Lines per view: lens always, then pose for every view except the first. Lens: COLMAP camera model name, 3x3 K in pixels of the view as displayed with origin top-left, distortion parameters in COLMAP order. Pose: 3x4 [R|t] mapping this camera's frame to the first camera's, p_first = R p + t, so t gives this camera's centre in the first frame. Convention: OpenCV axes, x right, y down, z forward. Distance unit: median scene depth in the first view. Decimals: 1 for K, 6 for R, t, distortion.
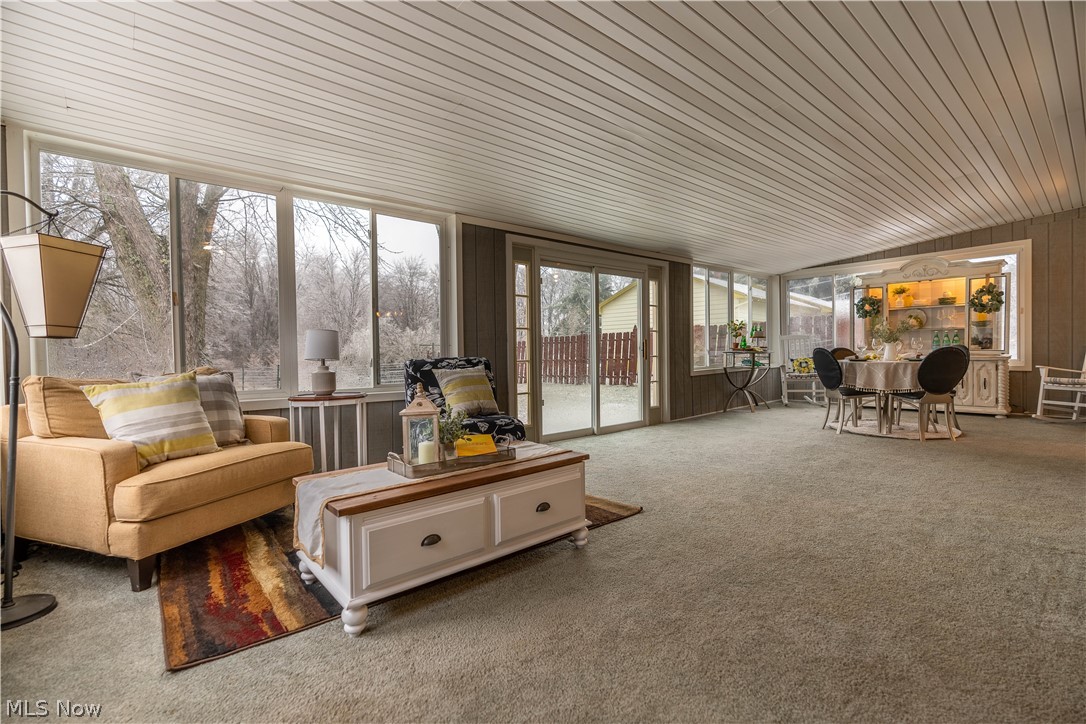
lens RADIAL K [[506.1, 0, 546.0], [0, 506.1, 359.4], [0, 0, 1]] dist [0.005692, -0.000871]
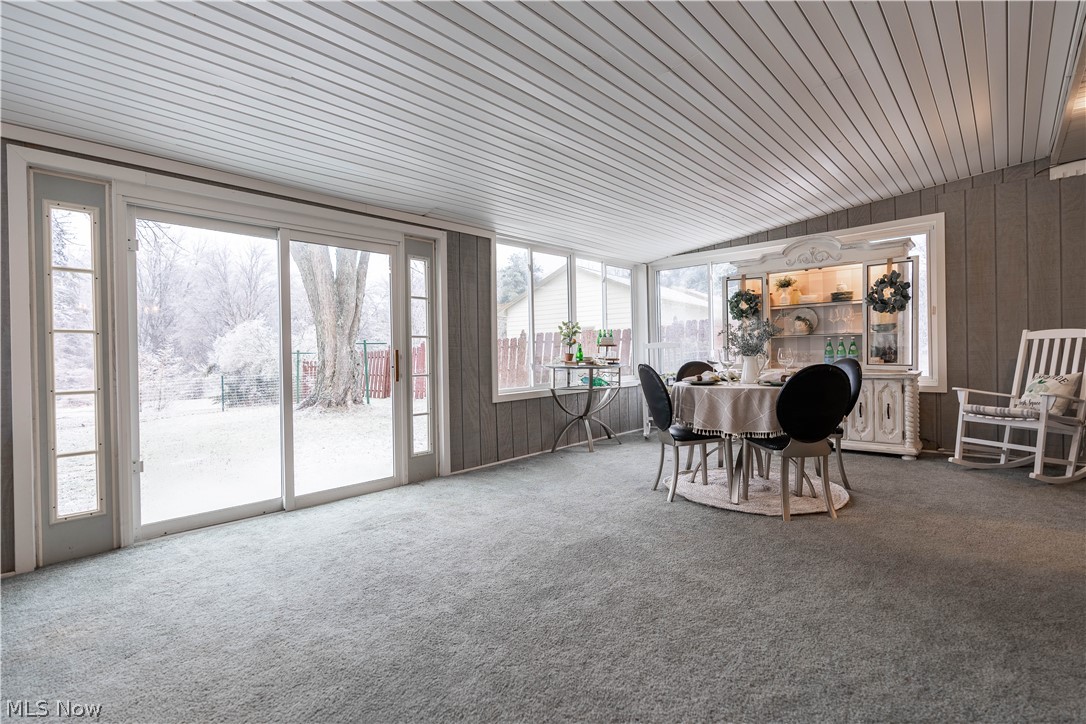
lens RADIAL K [[527.4, 0, 540.3], [0, 527.4, 360.9], [0, 0, 1]] dist [-0.004664, 0.000558]
pose [[0.994300, -0.002840, 0.106583, 0.295388], [0.003964, 0.999939, -0.010335, -0.017375], [-0.106547, 0.010699, 0.994250, 0.311739]]
